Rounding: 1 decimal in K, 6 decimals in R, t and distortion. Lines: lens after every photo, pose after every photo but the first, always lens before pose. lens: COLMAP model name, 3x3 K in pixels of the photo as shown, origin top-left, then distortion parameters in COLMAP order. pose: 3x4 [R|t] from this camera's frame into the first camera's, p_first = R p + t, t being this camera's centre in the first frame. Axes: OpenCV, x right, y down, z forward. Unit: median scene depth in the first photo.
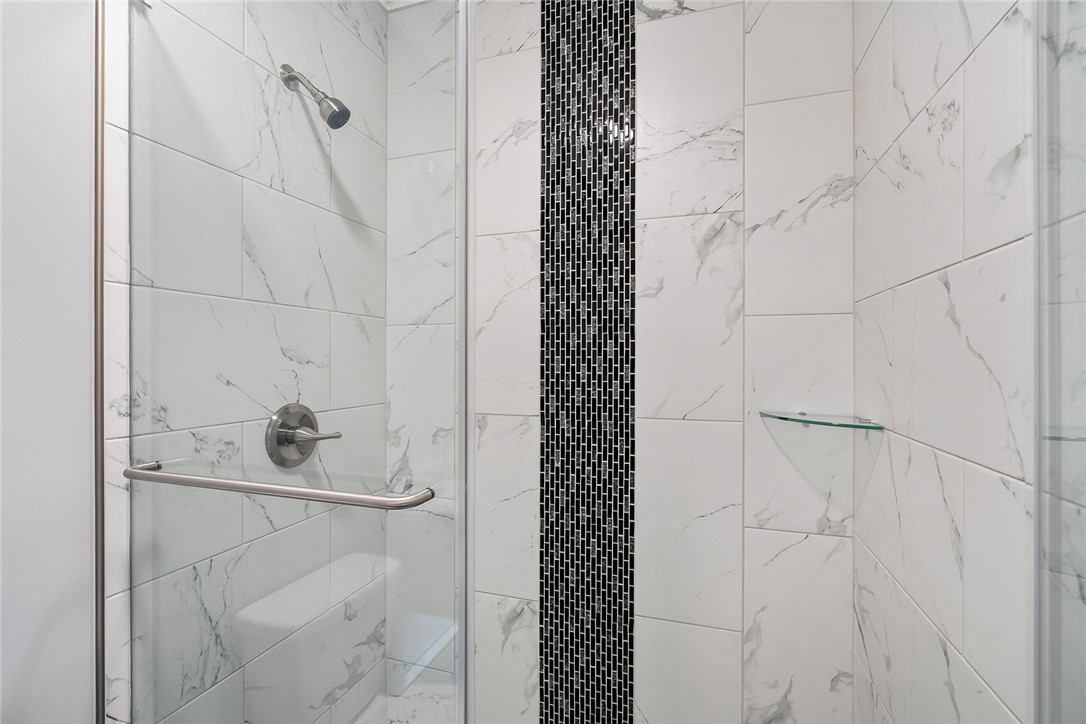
lens RADIAL K [[489.9, 0, 544.8], [0, 489.9, 361.6], [0, 0, 1]] dist [-0.010339, 0.001904]
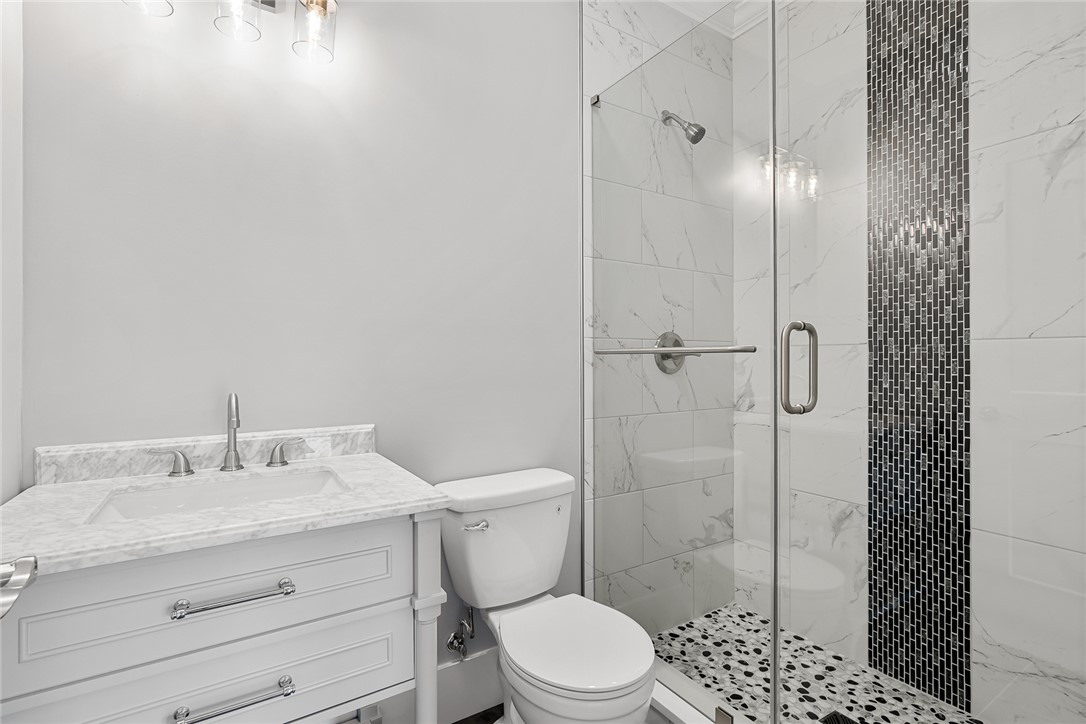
lens RADIAL K [[508.8, 0, 543.5], [0, 508.8, 361.7], [0, 0, 1]] dist [-0.009581, 0.000906]
pose [[0.773526, -0.002356, -0.633760, 0.159800], [0.004442, 0.999989, 0.001705, 0.152903], [0.633749, -0.004134, 0.773528, -0.414544]]
